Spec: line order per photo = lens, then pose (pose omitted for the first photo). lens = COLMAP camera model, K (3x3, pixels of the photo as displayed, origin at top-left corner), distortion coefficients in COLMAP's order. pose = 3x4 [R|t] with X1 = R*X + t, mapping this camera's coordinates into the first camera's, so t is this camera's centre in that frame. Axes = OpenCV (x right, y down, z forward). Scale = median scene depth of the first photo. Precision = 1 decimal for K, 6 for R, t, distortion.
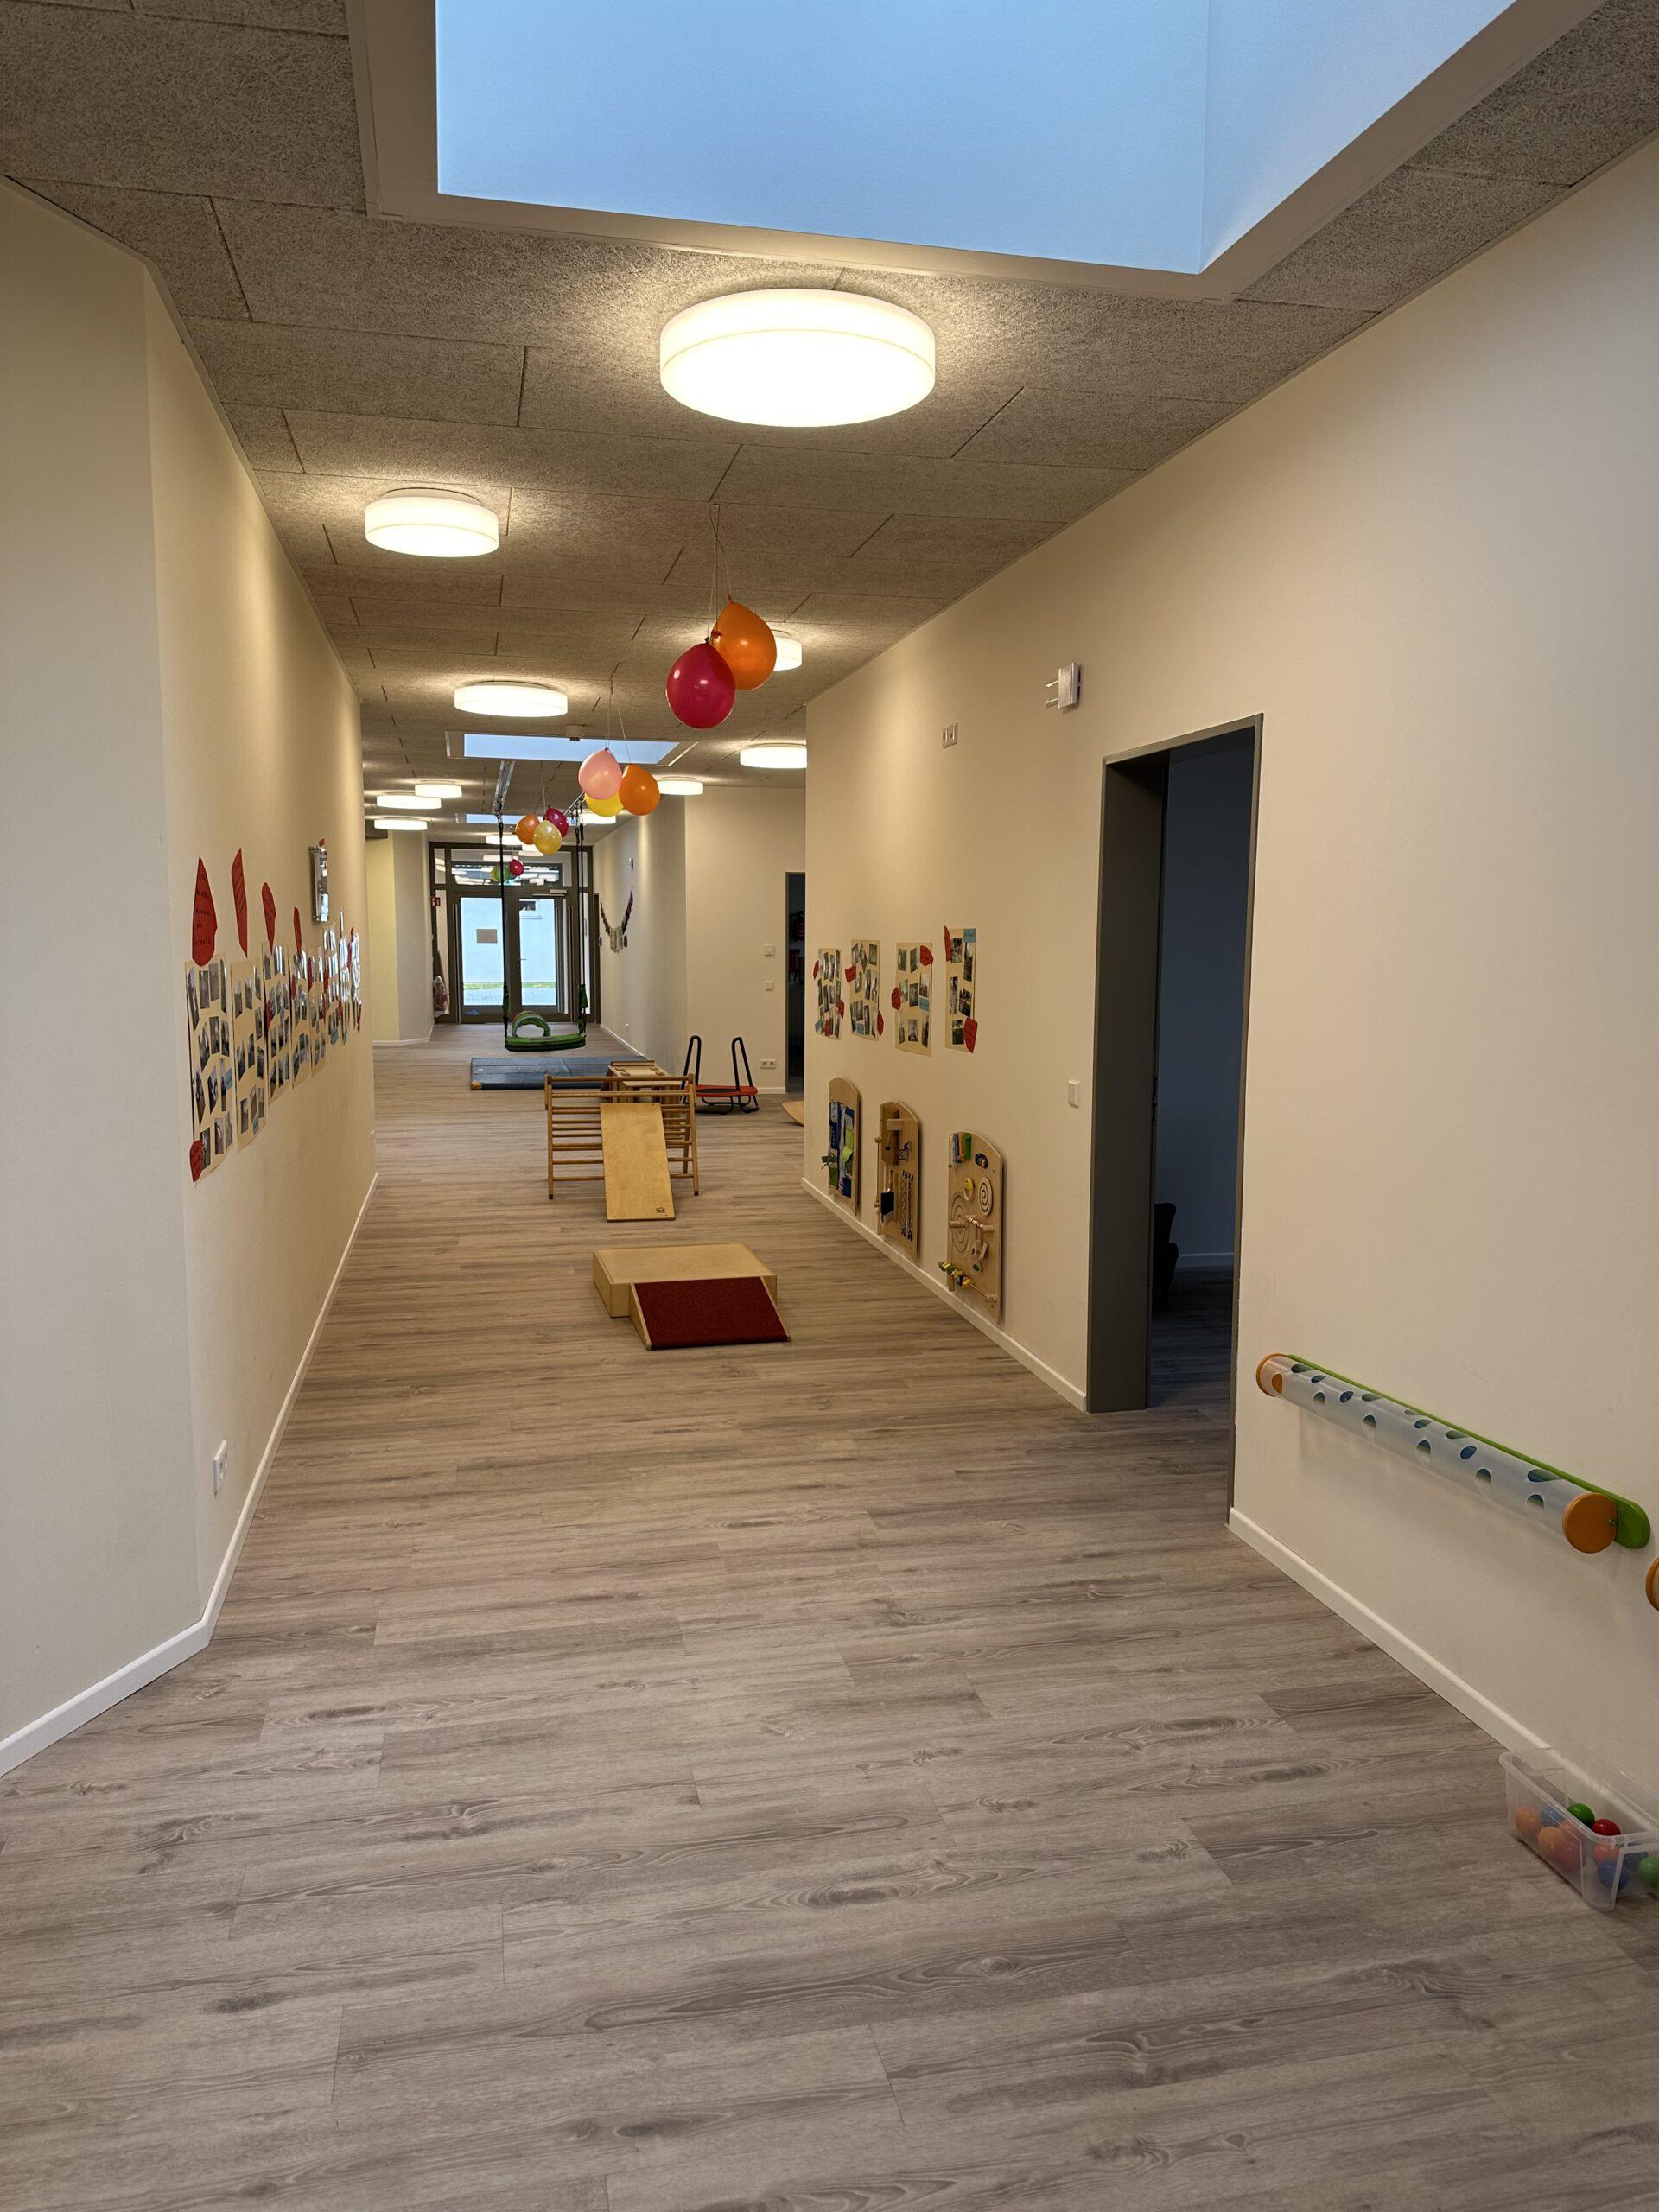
lens RADIAL K [[1549.4, 0, 830.4], [0, 1549.4, 1104.2], [0, 0, 1]] dist [0.007157, 0.000288]
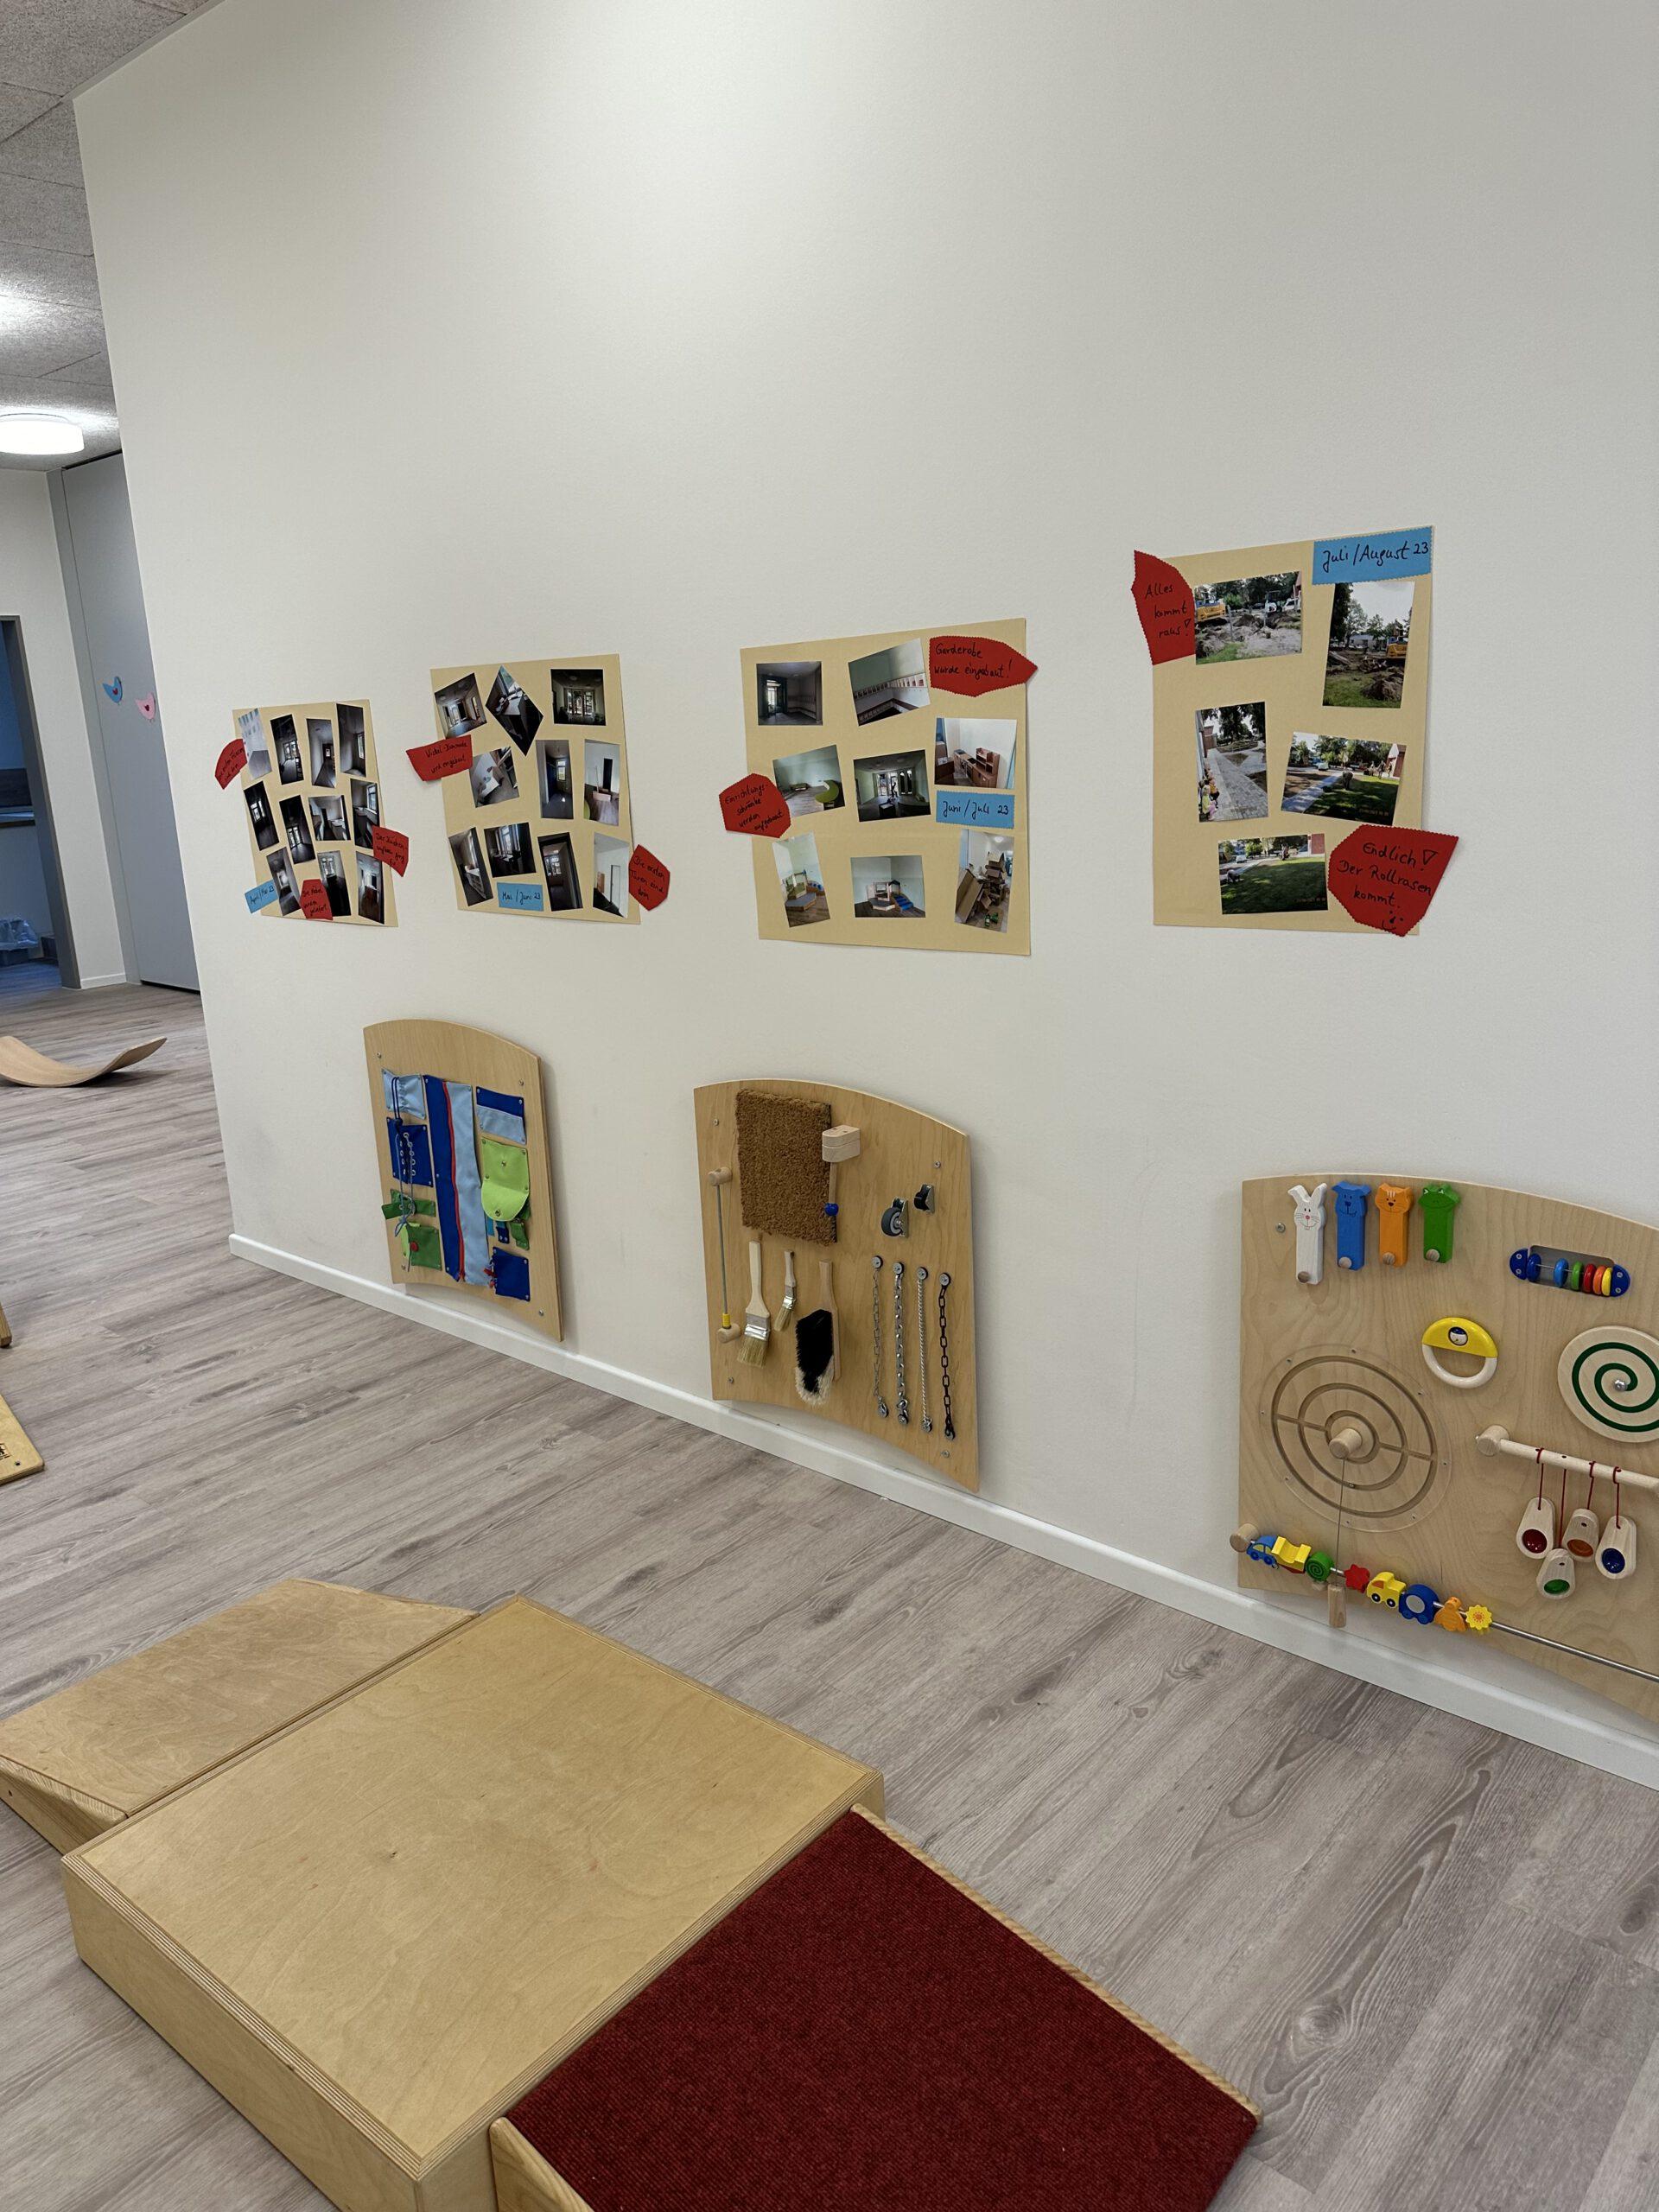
lens RADIAL K [[1549.4, 0, 827.6], [0, 1549.4, 1113.1], [0, 0, 1]] dist [0.007157, 0.000288]
pose [[0.815163, -0.211583, 0.539205, -0.159756], [0.132719, 0.974358, 0.181694, -0.063080], [-0.563822, -0.076547, 0.822341, 0.701634]]
